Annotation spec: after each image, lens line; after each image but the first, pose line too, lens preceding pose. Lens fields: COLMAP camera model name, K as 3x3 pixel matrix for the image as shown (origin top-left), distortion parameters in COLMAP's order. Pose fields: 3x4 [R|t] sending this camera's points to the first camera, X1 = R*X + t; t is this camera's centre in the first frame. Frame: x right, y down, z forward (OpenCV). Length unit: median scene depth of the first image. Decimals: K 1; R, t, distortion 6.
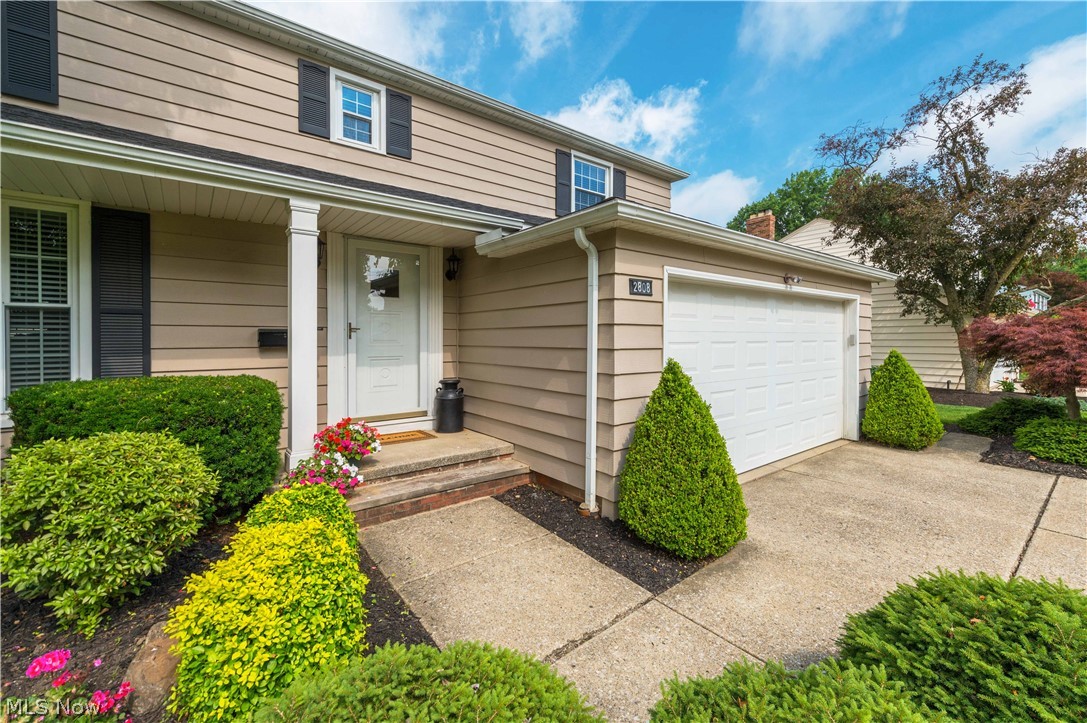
lens RADIAL K [[462.5, 0, 561.0], [0, 462.5, 340.5], [0, 0, 1]] dist [0.002763, 0.000411]
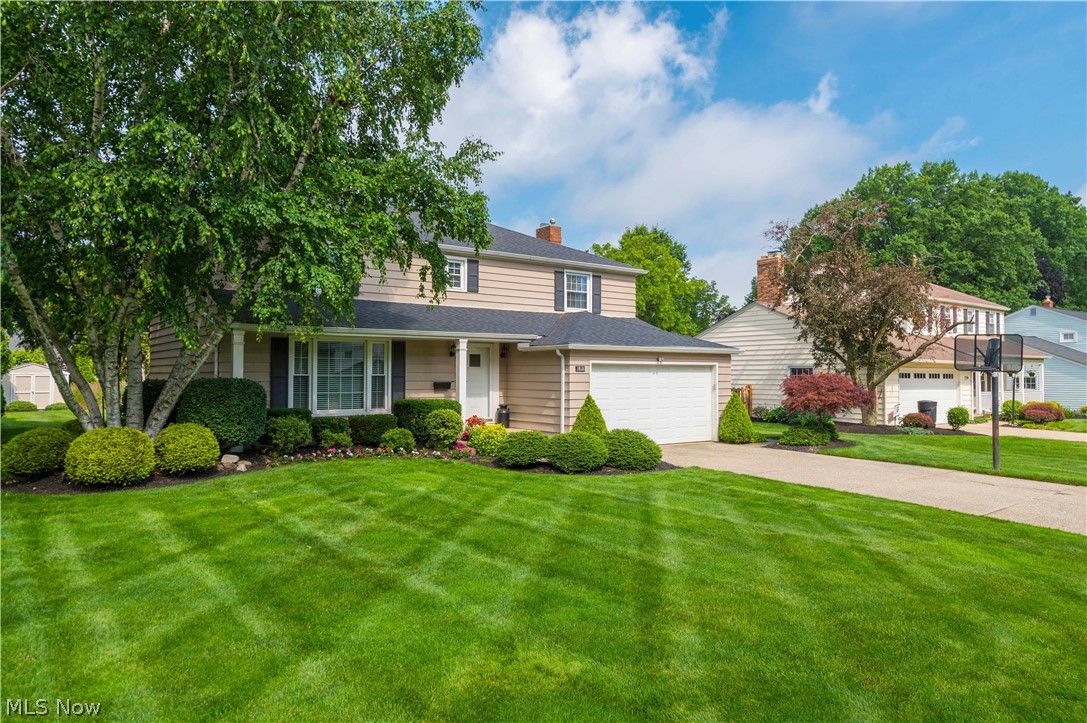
lens RADIAL K [[701.9, 0, 541.6], [0, 701.9, 365.2], [0, 0, 1]] dist [0.019691, -0.004147]
pose [[0.998732, 0.004430, -0.050143, 0.112132], [-0.005380, 0.999808, -0.018819, -0.041004], [0.050050, 0.019065, 0.998565, -2.429626]]
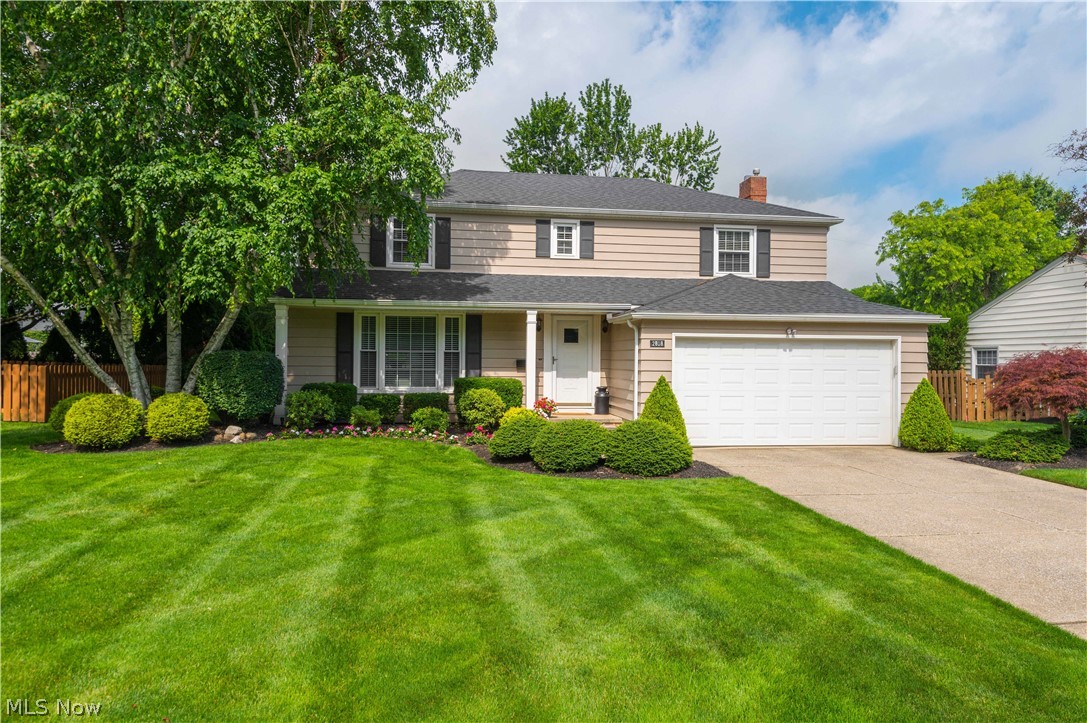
lens RADIAL K [[701.9, 0, 546.6], [0, 701.9, 360.5], [0, 0, 1]] dist [0.019691, -0.004147]
pose [[0.856420, 0.012053, -0.516140, 1.087669], [-0.014722, 0.999891, -0.001077, -0.015646], [0.516071, 0.008520, 0.856504, -1.629672]]
